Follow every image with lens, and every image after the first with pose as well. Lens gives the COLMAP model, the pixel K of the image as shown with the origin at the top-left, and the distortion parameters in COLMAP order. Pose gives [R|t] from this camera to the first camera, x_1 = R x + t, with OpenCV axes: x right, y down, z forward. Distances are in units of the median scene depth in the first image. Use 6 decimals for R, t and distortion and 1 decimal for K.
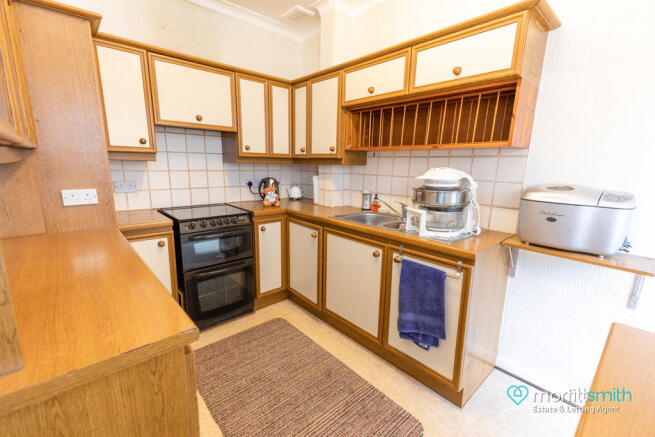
lens RADIAL K [[292.3, 0, 327.5], [0, 292.3, 218.5], [0, 0, 1]] dist [0.019845, -0.000324]
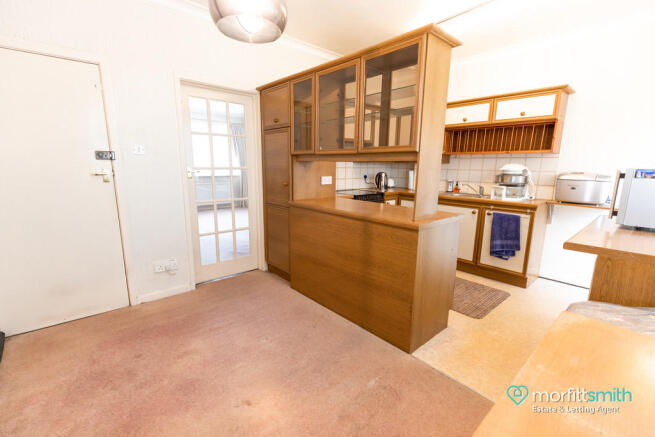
lens RADIAL K [[290.6, 0, 327.5], [0, 290.6, 218.5], [0, 0, 1]] dist [-0.000607, -0.000136]
pose [[0.999976, -0.006711, -0.001651, -0.798673], [0.006701, 0.999958, -0.006204, 0.181415], [0.001693, 0.006193, 0.999979, -0.858166]]
